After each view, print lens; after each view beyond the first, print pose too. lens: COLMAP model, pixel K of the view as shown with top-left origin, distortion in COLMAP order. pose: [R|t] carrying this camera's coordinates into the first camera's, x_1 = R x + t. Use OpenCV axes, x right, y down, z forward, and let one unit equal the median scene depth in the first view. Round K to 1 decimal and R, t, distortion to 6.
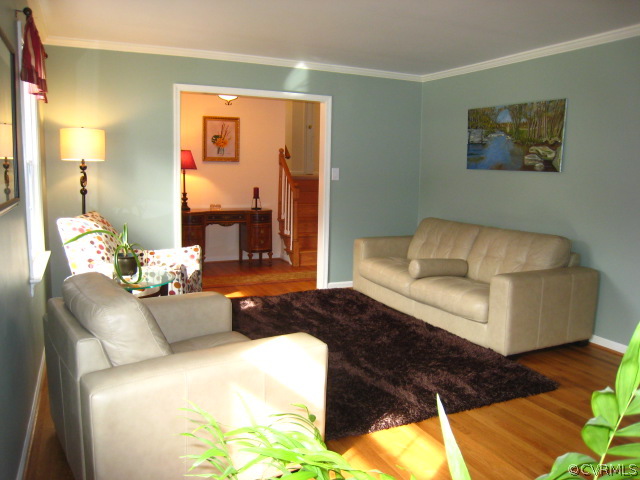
lens RADIAL K [[530.1, 0, 320.9], [0, 530.1, 236.1], [0, 0, 1]] dist [-0.086911, 0.019111]
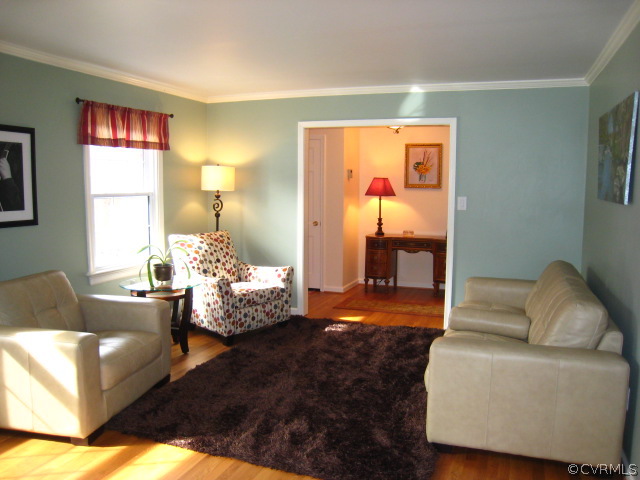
lens RADIAL K [[530.1, 0, 320.1], [0, 530.1, 241.9], [0, 0, 1]] dist [-0.086911, 0.019111]
pose [[0.704033, 0.062740, -0.707391, 0.407190], [-0.083383, 0.996503, 0.005395, -0.030402], [0.705256, 0.055186, 0.706802, 0.169151]]
